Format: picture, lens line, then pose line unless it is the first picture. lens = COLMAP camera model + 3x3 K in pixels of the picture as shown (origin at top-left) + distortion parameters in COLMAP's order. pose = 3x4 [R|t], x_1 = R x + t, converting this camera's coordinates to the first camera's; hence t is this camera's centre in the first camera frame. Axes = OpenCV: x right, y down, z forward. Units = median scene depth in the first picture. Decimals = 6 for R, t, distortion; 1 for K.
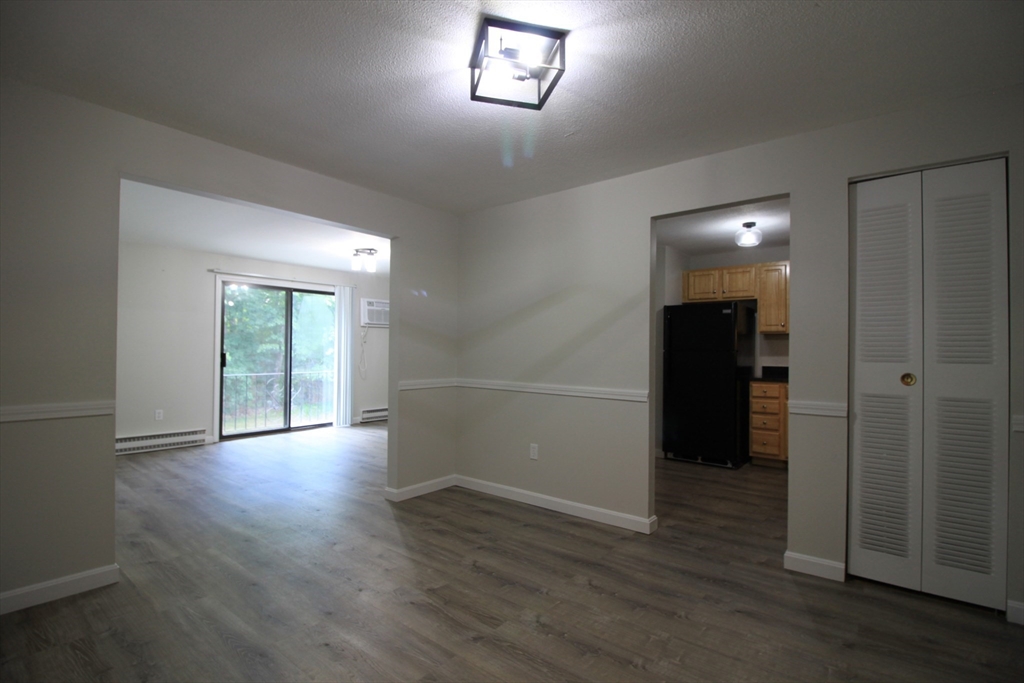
lens RADIAL K [[474.5, 0, 512.0], [0, 474.5, 341.5], [0, 0, 1]] dist [0.002066, -0.013352]
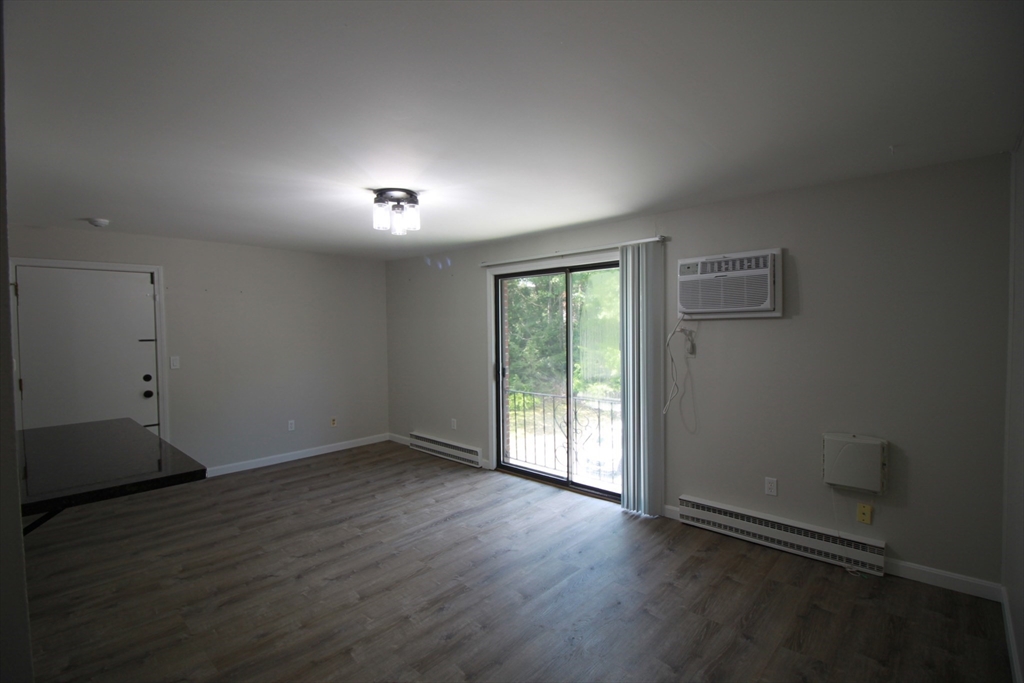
lens RADIAL K [[474.5, 0, 512.0], [0, 474.5, 341.5], [0, 0, 1]] dist [0.002066, -0.013352]
pose [[-0.059845, 0.024593, -0.997905, 0.205444], [0.028415, 0.999333, 0.022924, -0.032563], [0.997803, -0.026983, -0.060503, 1.074621]]
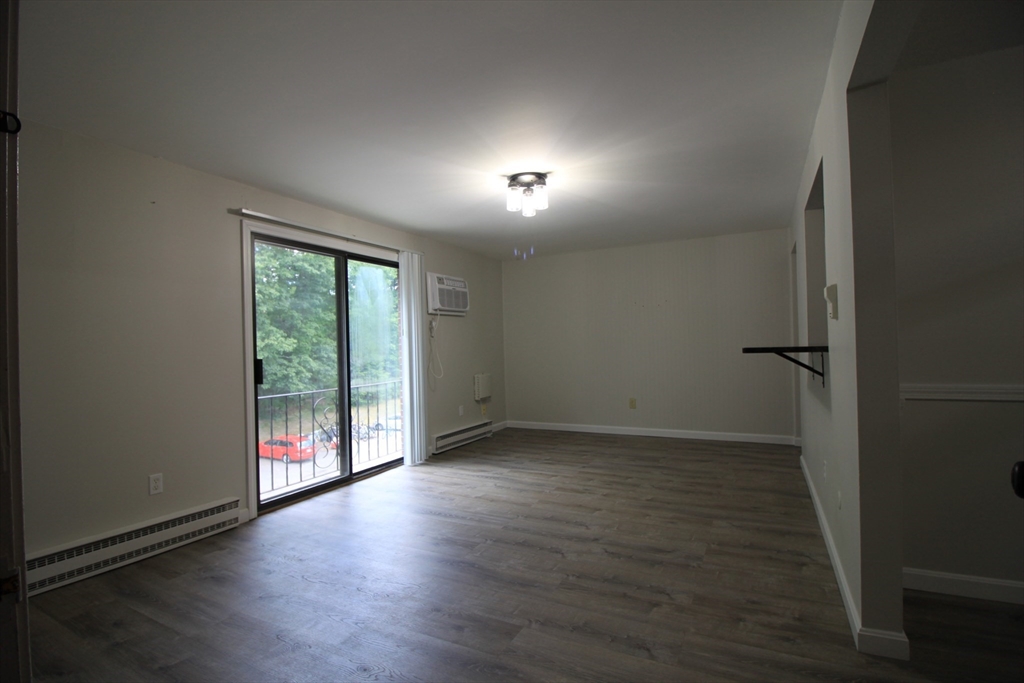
lens RADIAL K [[474.5, 0, 512.0], [0, 474.5, 341.5], [0, 0, 1]] dist [0.002066, -0.013352]
pose [[0.979869, -0.033396, 0.196831, -0.419816], [0.032518, 0.999442, 0.007692, 0.008482], [-0.196978, -0.001137, 0.980407, 0.382062]]
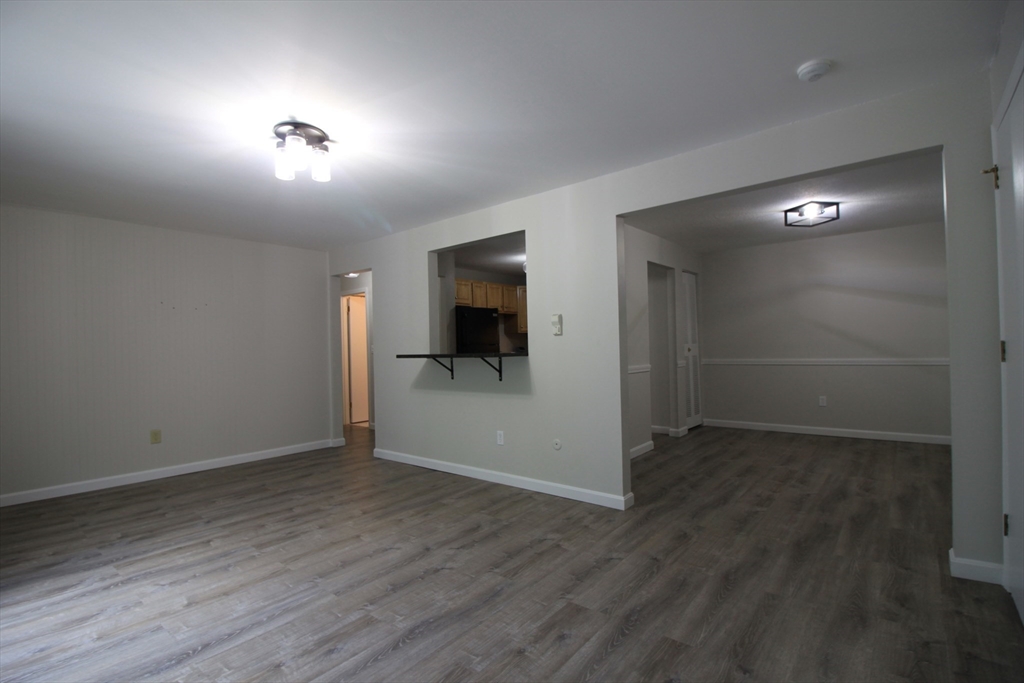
lens RADIAL K [[483.8, 0, 512.0], [0, 483.8, 341.5], [0, 0, 1]] dist [0.000949, -0.013759]
pose [[0.012781, 0.002284, 0.999916, -0.716479], [0.007736, 0.999967, -0.002383, 0.012698], [-0.999888, 0.007766, 0.012763, 0.735725]]
